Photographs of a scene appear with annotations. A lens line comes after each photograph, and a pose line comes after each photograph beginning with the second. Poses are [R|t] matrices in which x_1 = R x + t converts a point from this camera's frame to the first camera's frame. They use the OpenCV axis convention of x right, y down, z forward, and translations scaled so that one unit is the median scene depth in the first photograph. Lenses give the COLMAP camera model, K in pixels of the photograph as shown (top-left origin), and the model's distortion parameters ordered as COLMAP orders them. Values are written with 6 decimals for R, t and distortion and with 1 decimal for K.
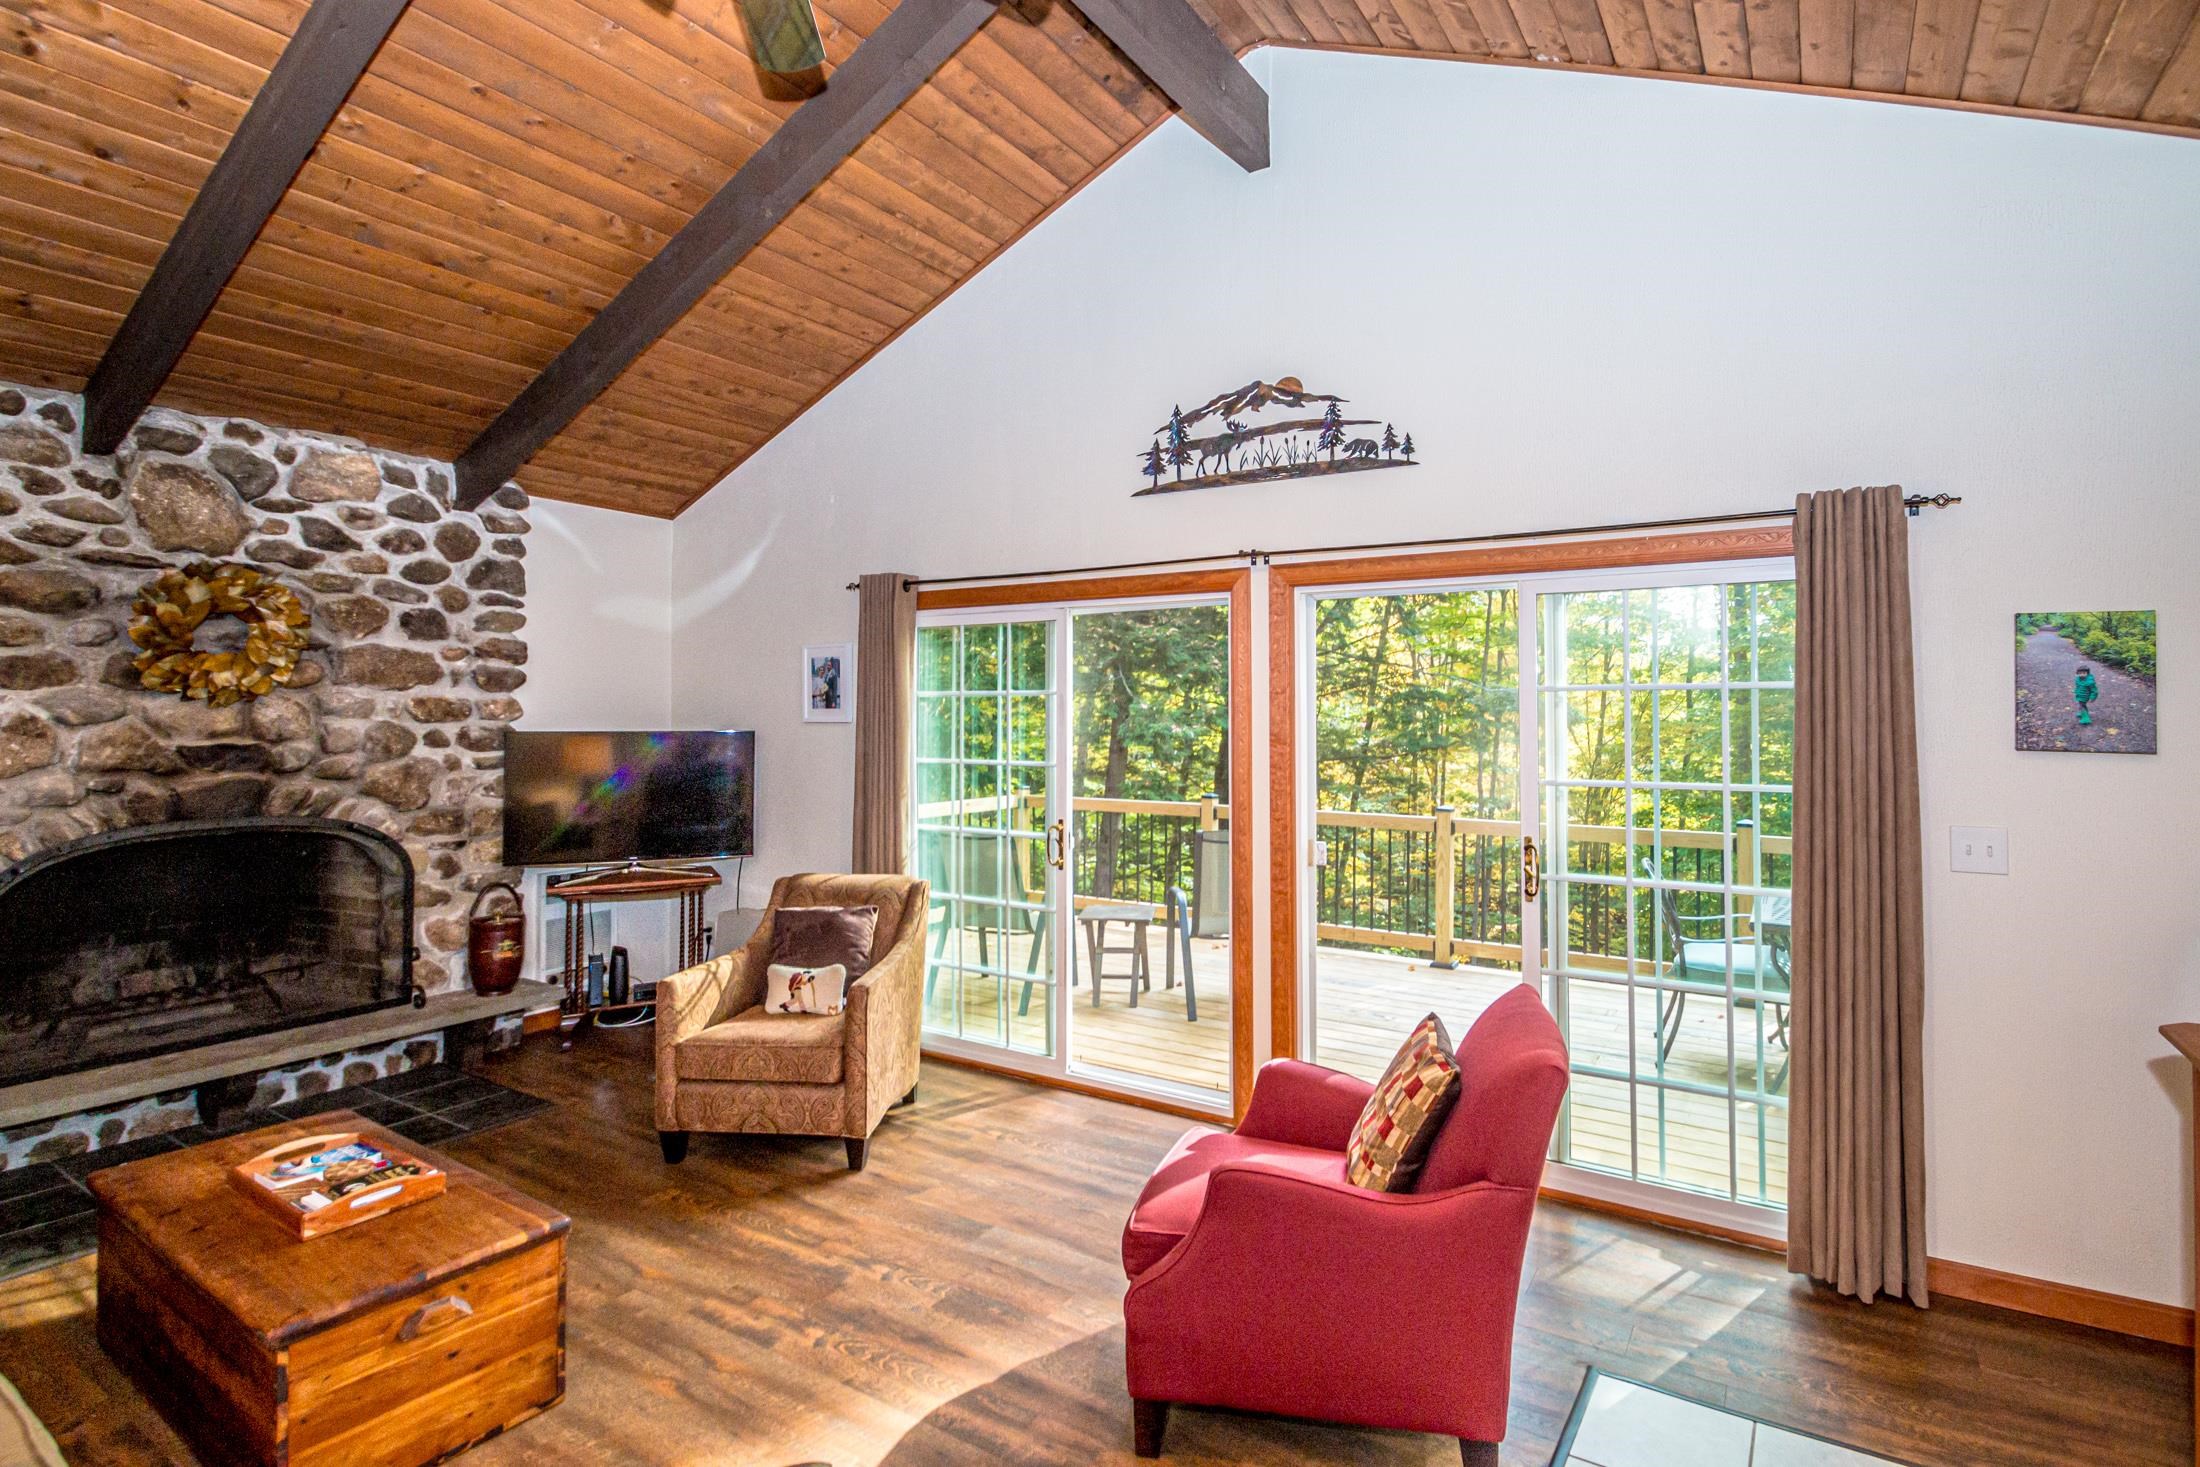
lens RADIAL K [[1065.5, 0, 1169.6], [0, 1065.5, 697.0], [0, 0, 1]] dist [0.006588, -0.012695]
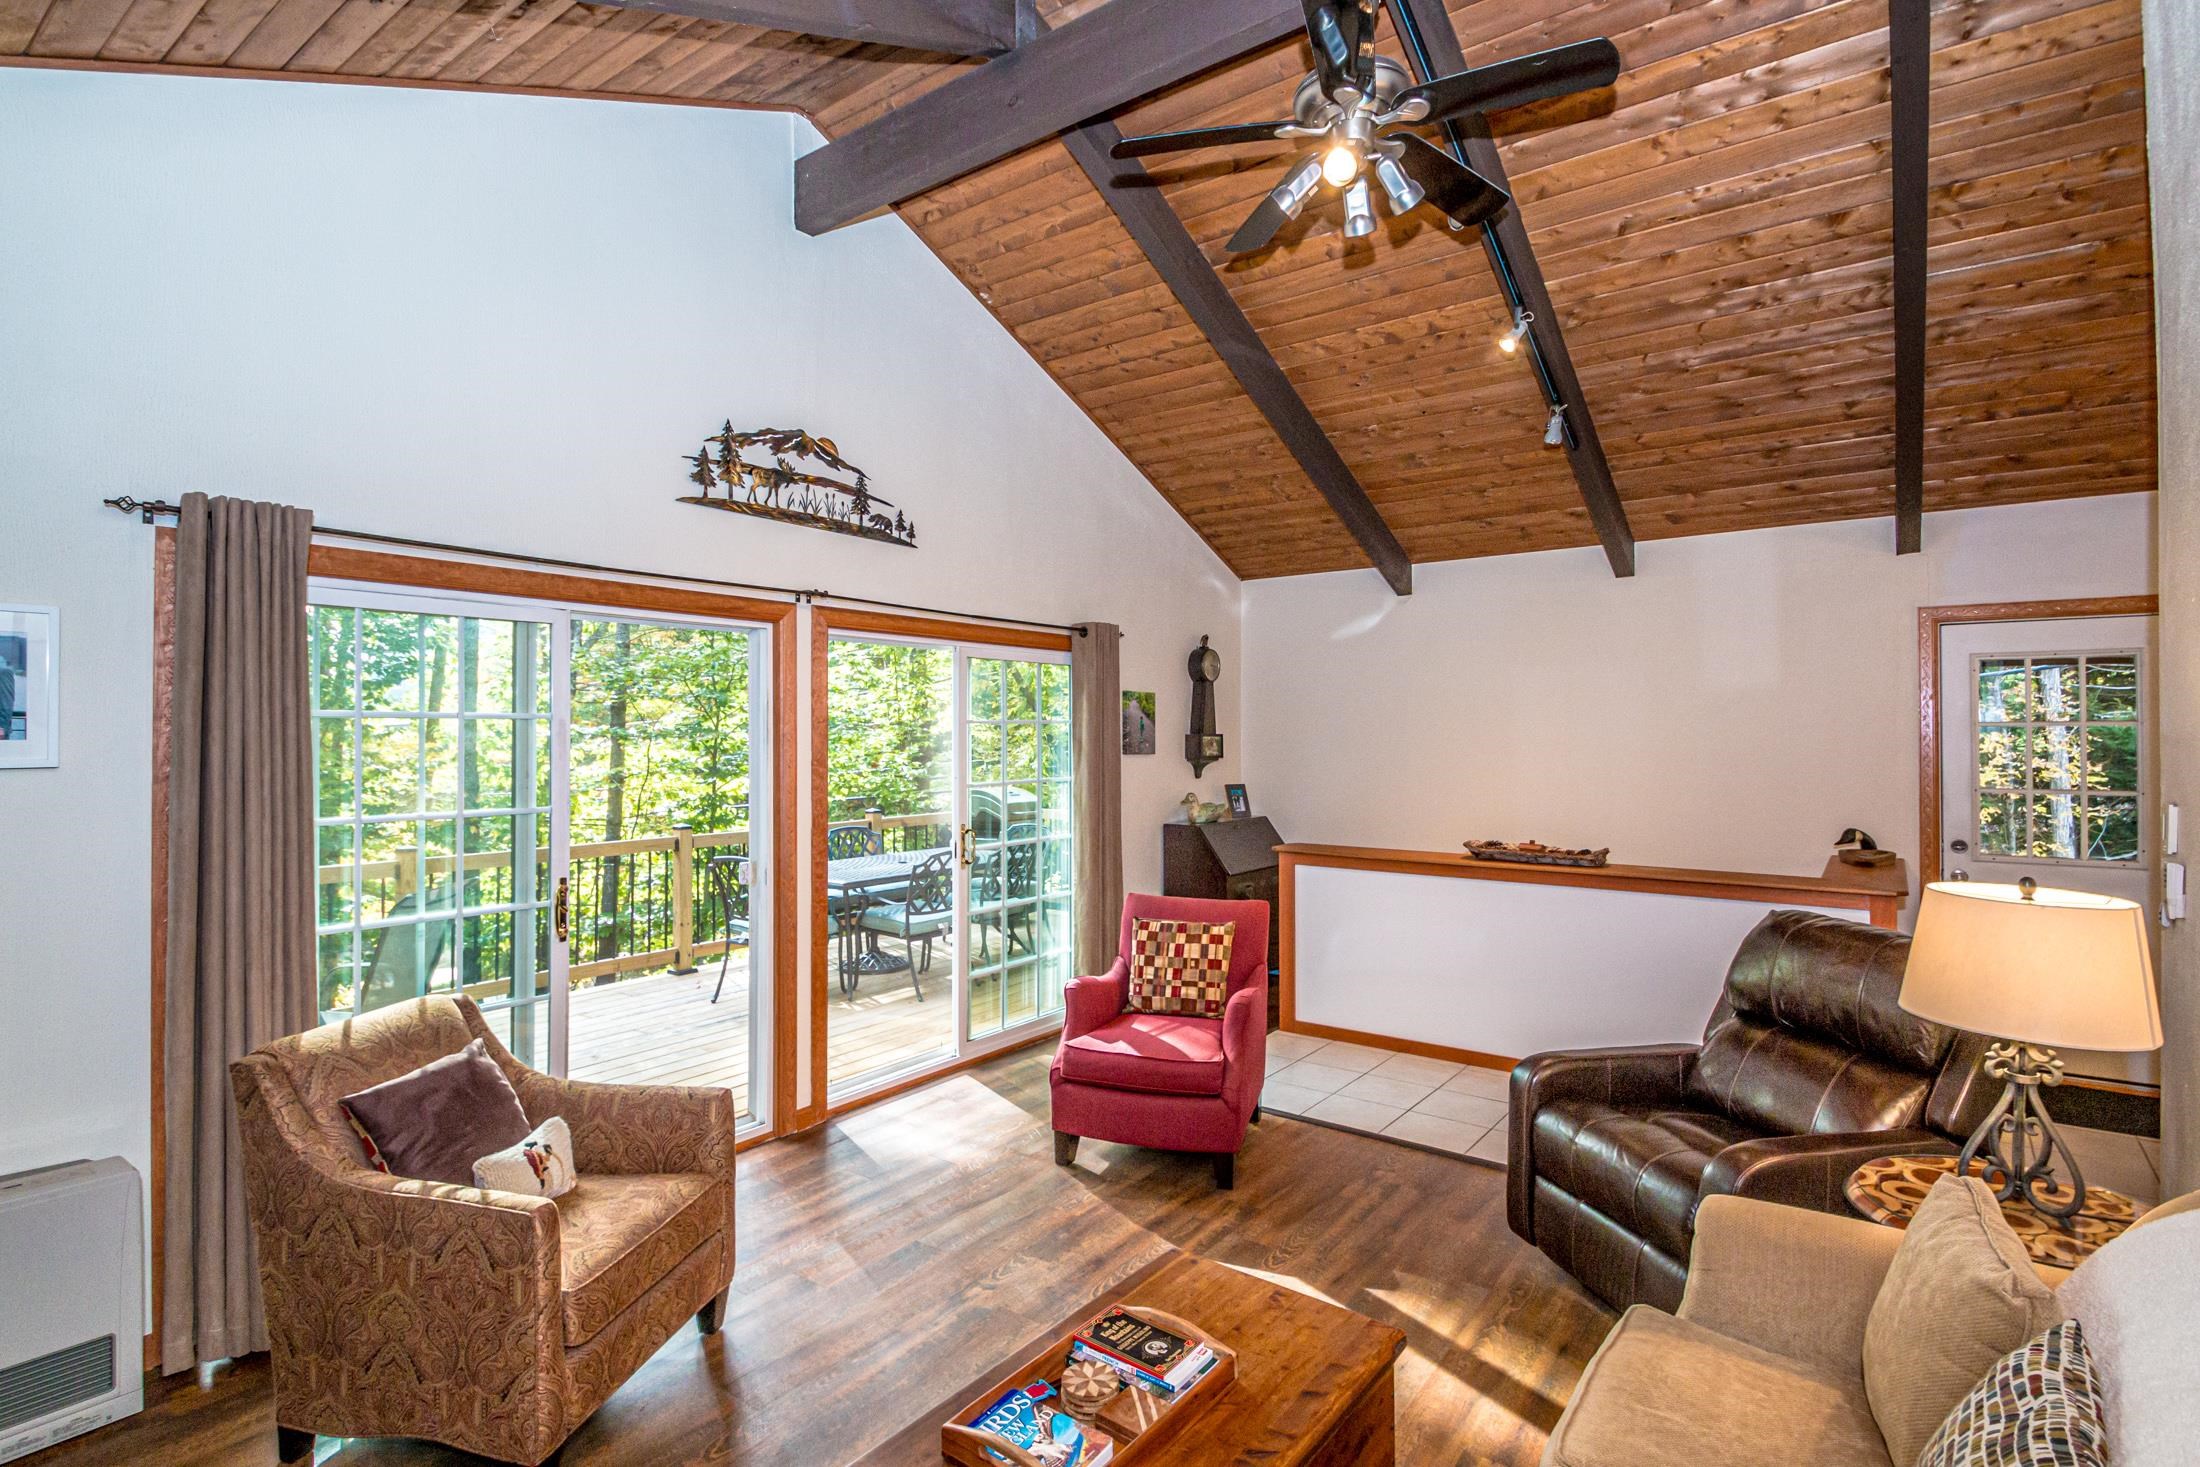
lens RADIAL K [[1065.5, 0, 1112.3], [0, 1065.5, 738.3], [0, 0, 1]] dist [0.006588, -0.012695]
pose [[0.088010, -0.005247, 0.996106, -0.955470], [-0.008630, 0.999945, 0.006029, 0.003364], [-0.996082, -0.009127, 0.087960, 0.592732]]
